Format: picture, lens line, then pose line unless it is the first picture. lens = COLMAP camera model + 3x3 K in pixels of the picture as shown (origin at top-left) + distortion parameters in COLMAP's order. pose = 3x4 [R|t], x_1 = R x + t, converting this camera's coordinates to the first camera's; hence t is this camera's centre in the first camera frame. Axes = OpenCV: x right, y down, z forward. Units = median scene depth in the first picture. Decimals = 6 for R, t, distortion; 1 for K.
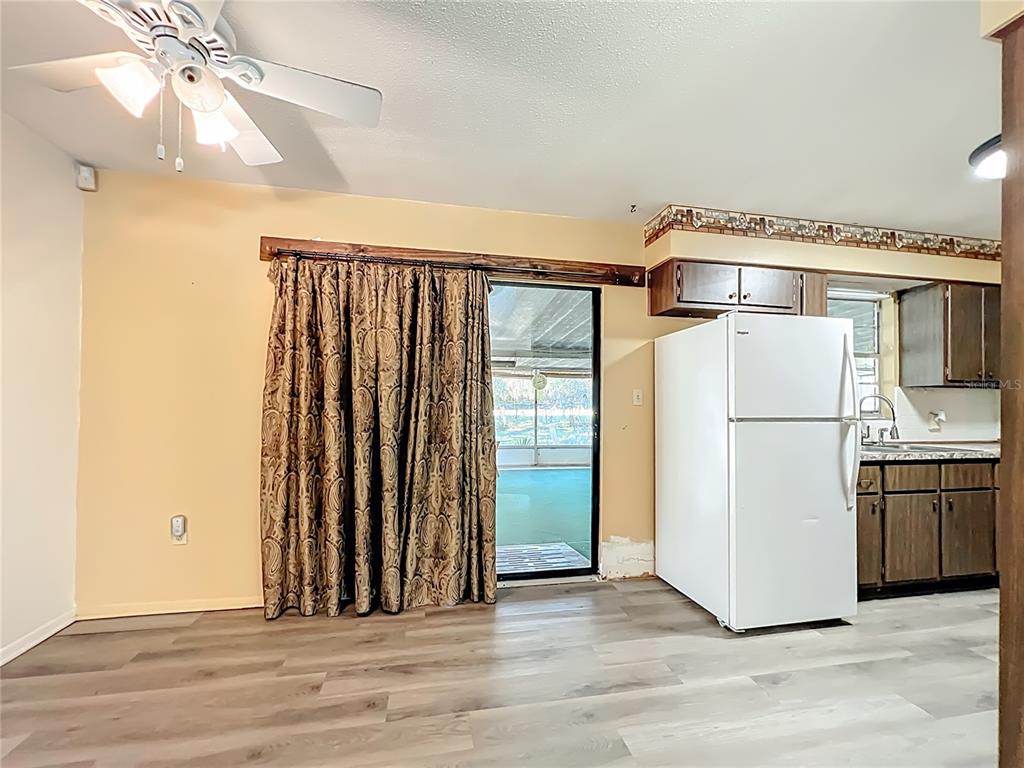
lens RADIAL K [[421.5, 0, 511.9], [0, 421.5, 397.2], [0, 0, 1]] dist [-0.007267, -0.000138]
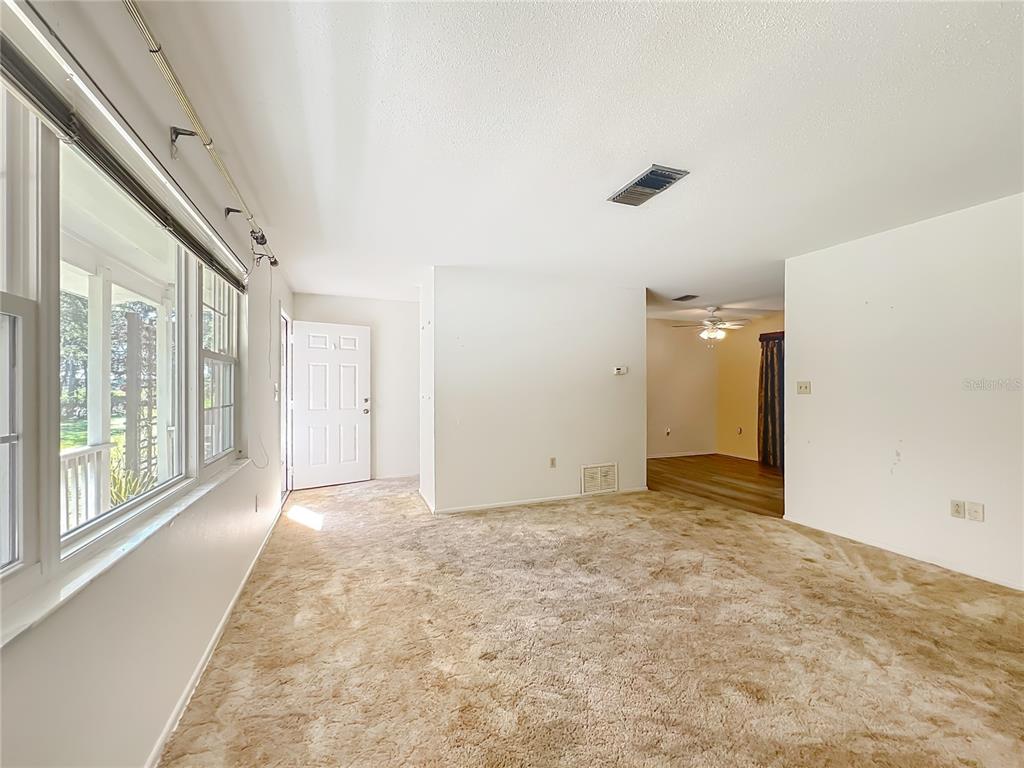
lens RADIAL K [[421.5, 0, 511.9], [0, 421.5, 397.2], [0, 0, 1]] dist [-0.007267, -0.000138]
pose [[0.193399, -0.003789, -0.981113, 1.525741], [0.015249, 0.999883, -0.000855, 0.019696], [0.981002, -0.014796, 0.193434, -0.983774]]
